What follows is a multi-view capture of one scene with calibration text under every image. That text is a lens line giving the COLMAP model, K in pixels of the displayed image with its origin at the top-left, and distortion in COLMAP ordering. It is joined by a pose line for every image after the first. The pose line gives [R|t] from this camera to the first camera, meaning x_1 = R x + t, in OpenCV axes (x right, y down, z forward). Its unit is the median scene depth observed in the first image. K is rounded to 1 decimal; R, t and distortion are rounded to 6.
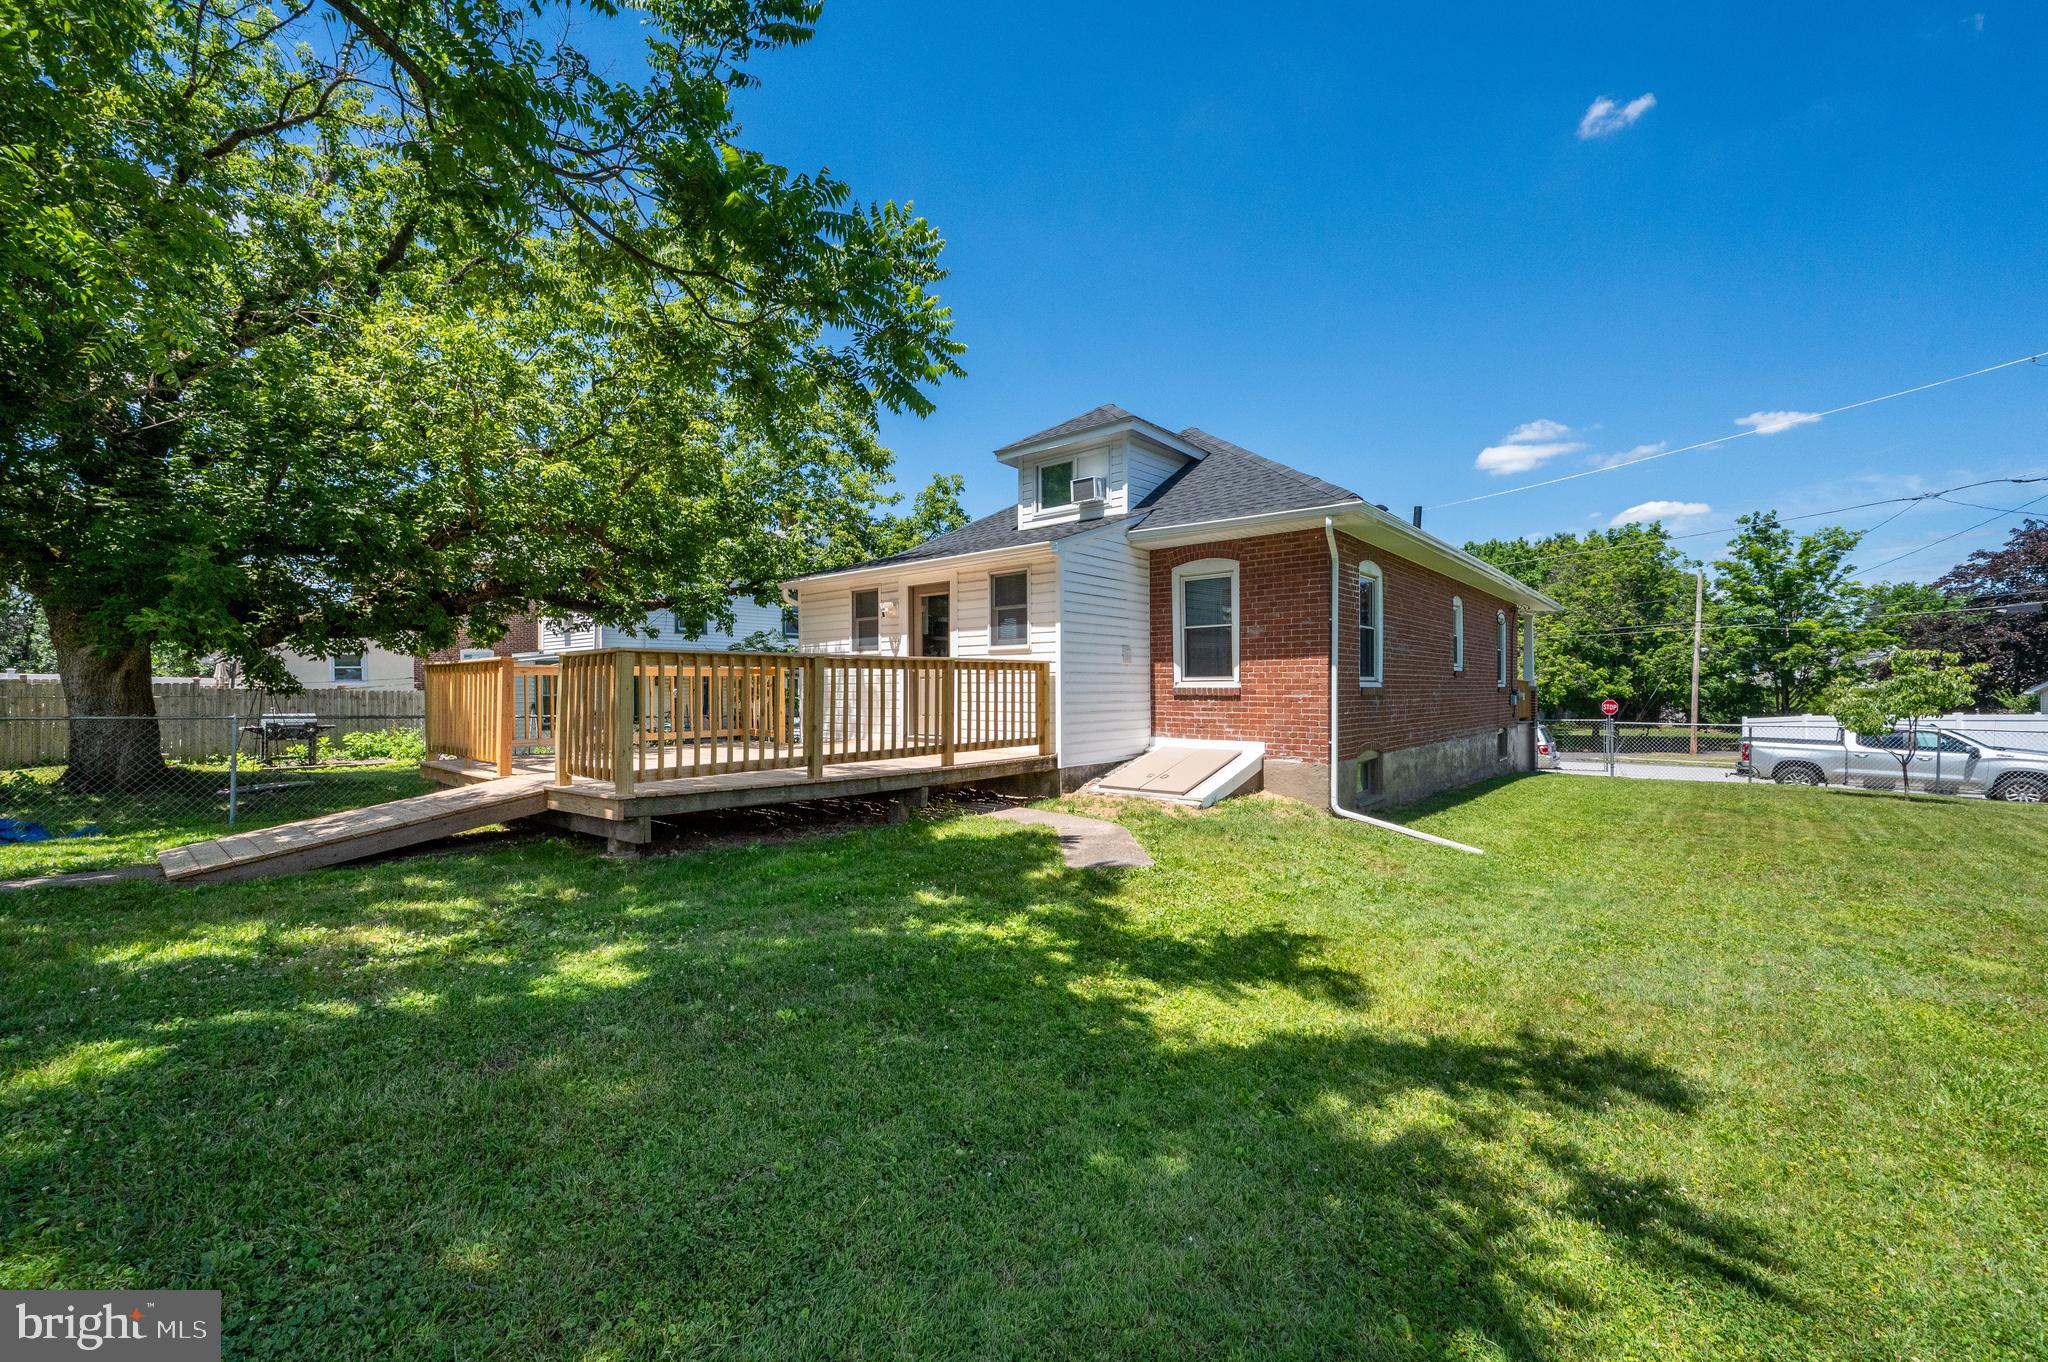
lens RADIAL K [[812.4, 0, 1019.5], [0, 812.4, 680.0], [0, 0, 1]] dist [-0.009217, 0.000408]
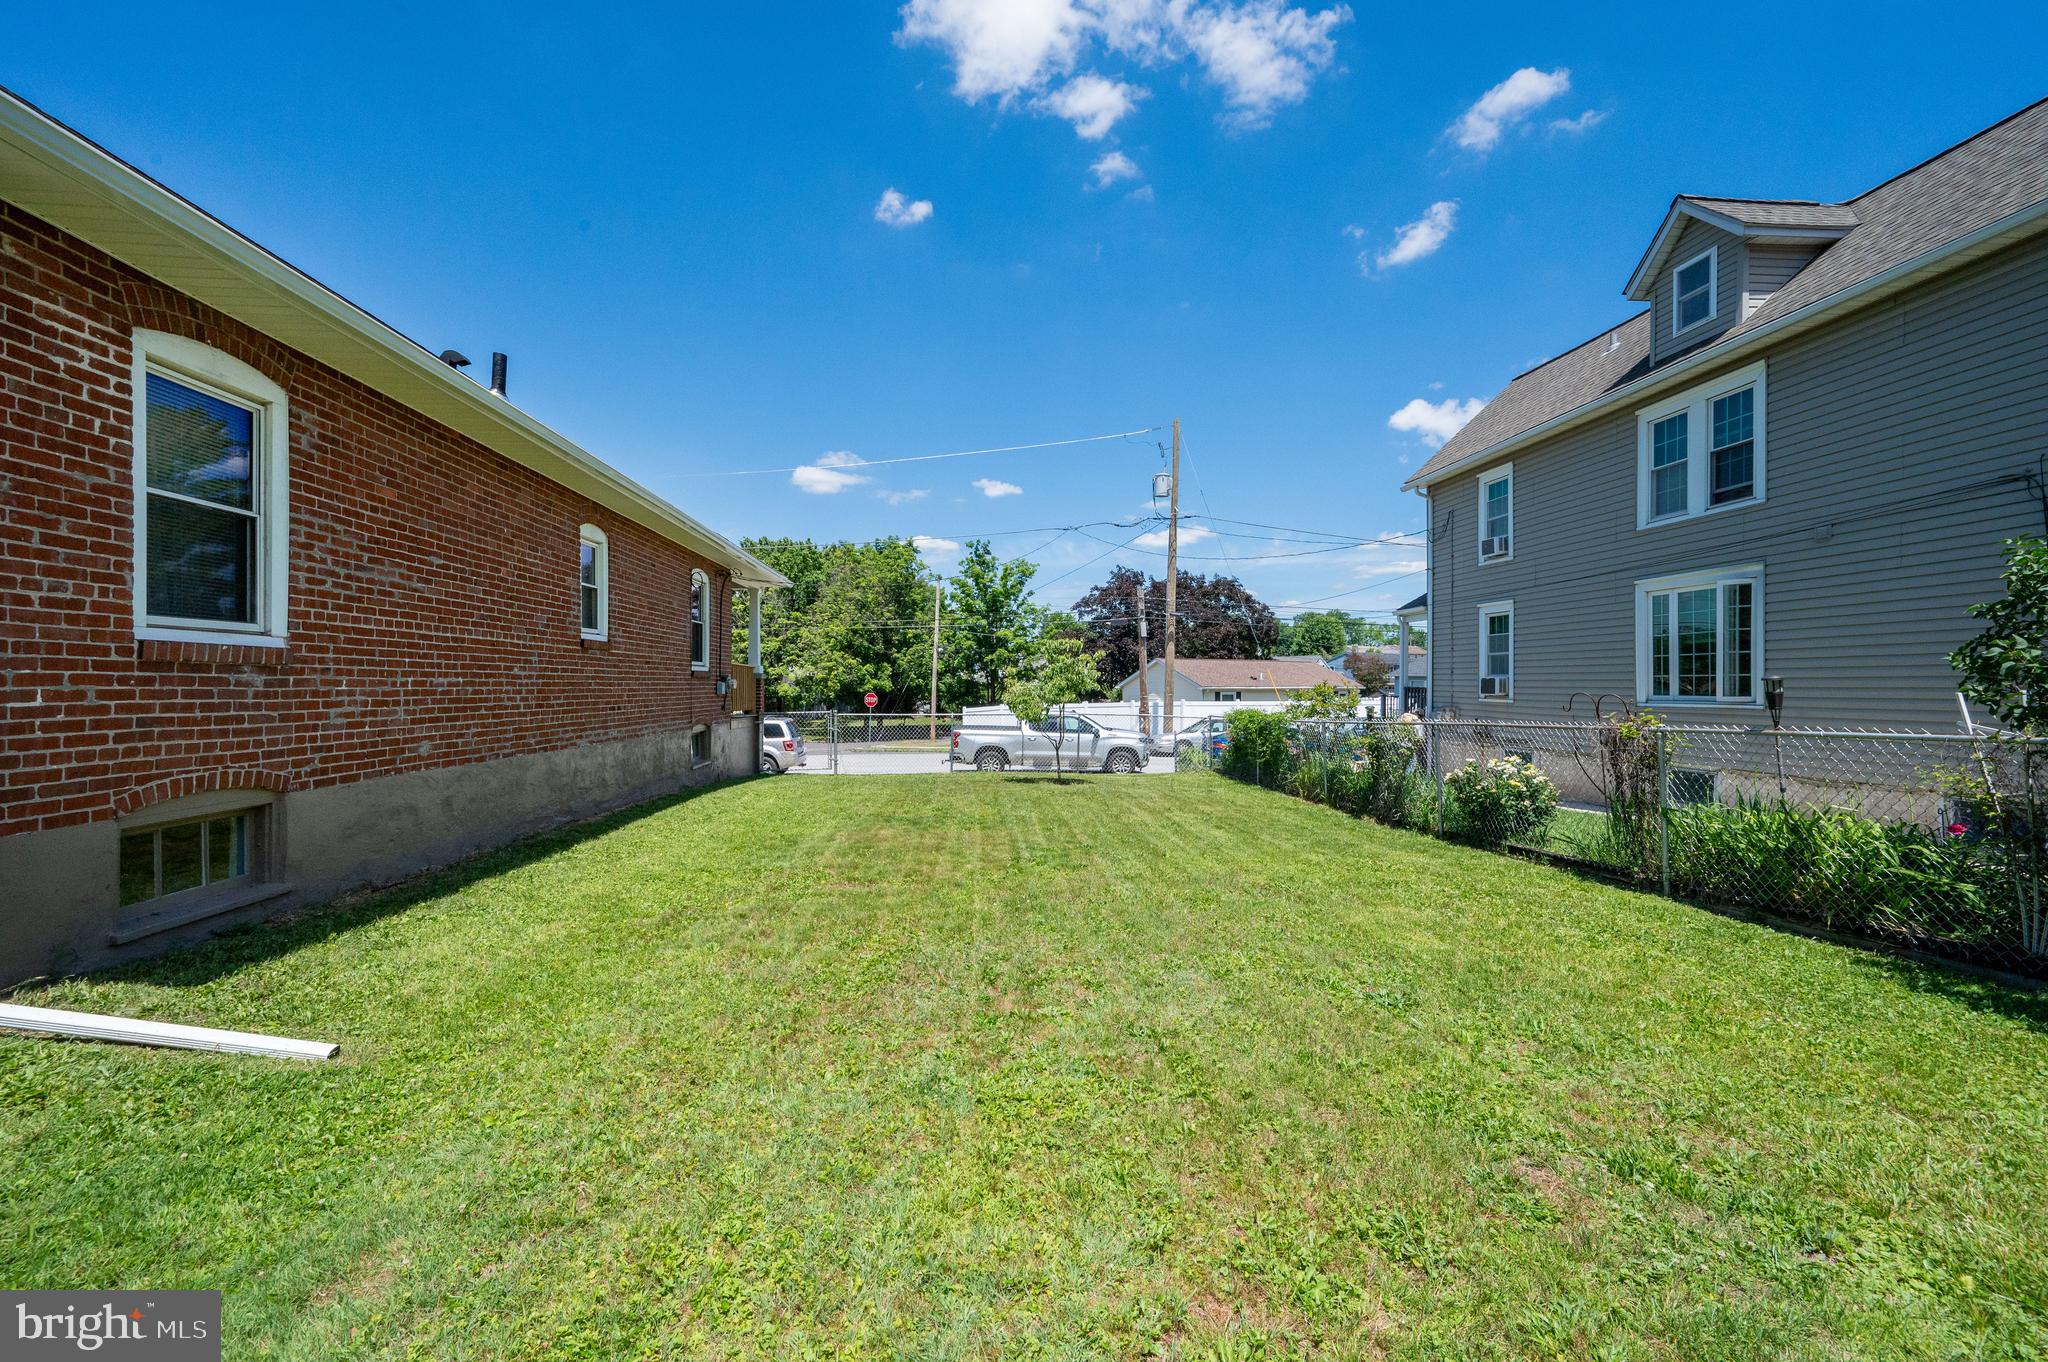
lens RADIAL K [[812.4, 0, 1030.5], [0, 812.4, 691.3], [0, 0, 1]] dist [-0.009217, 0.000408]
pose [[0.696204, 0.001036, 0.717843, 0.094802], [-0.014859, 0.999806, 0.012968, 0.004736], [-0.717690, -0.019694, 0.696084, 0.086976]]
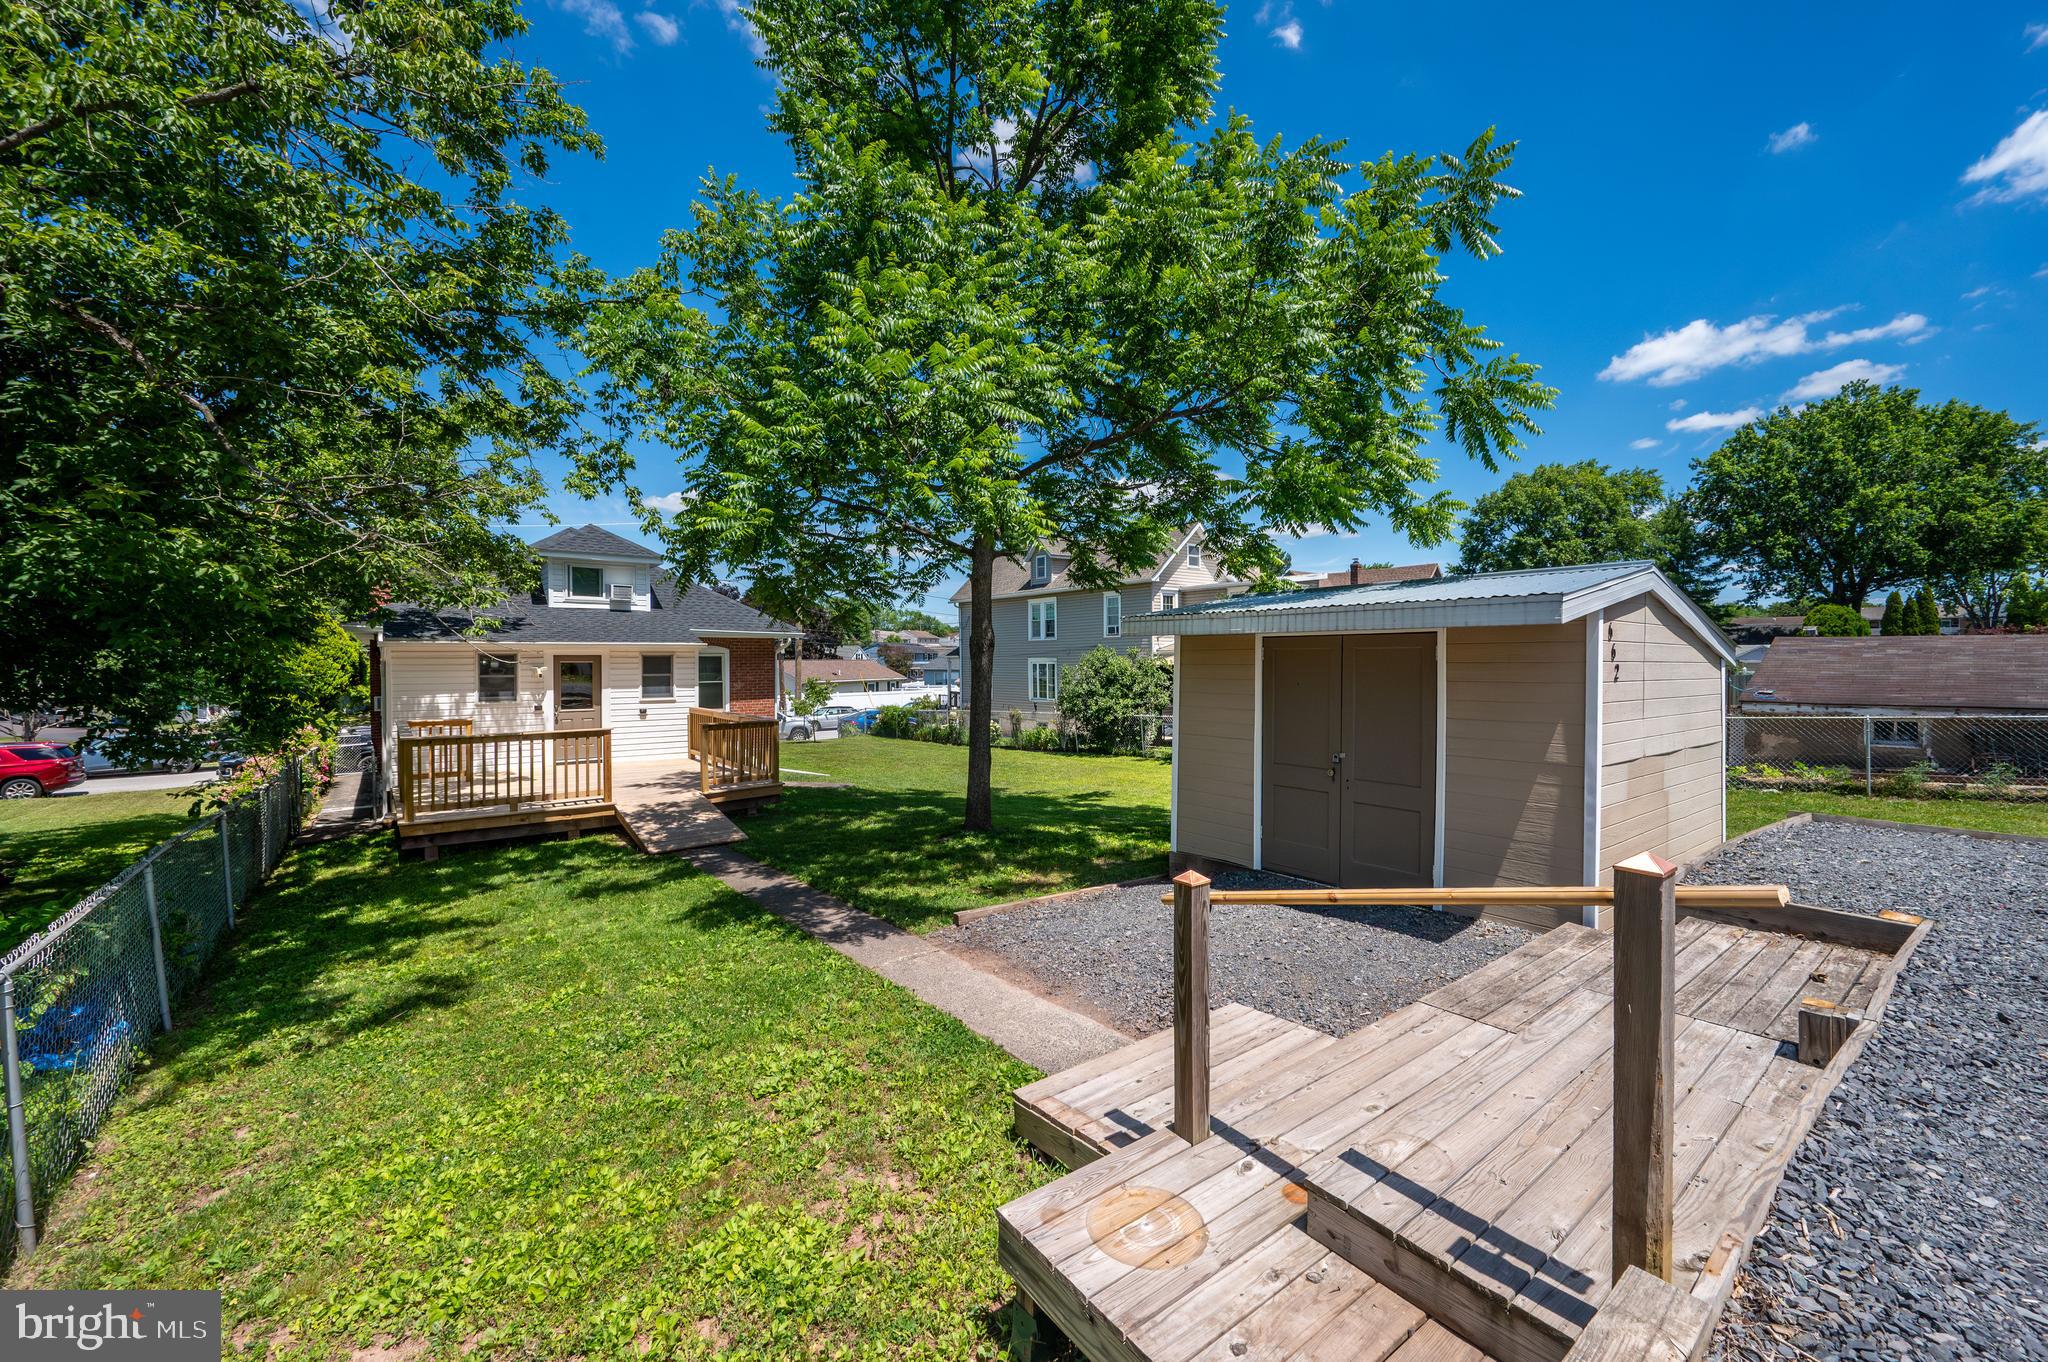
lens RADIAL K [[812.4, 0, 1040.3], [0, 812.4, 678.6], [0, 0, 1]] dist [-0.009217, 0.000408]
pose [[0.179059, -0.018433, 0.983666, -0.318655], [-0.007513, 0.999770, 0.020103, -0.025769], [-0.983810, -0.010990, 0.178880, -0.016294]]
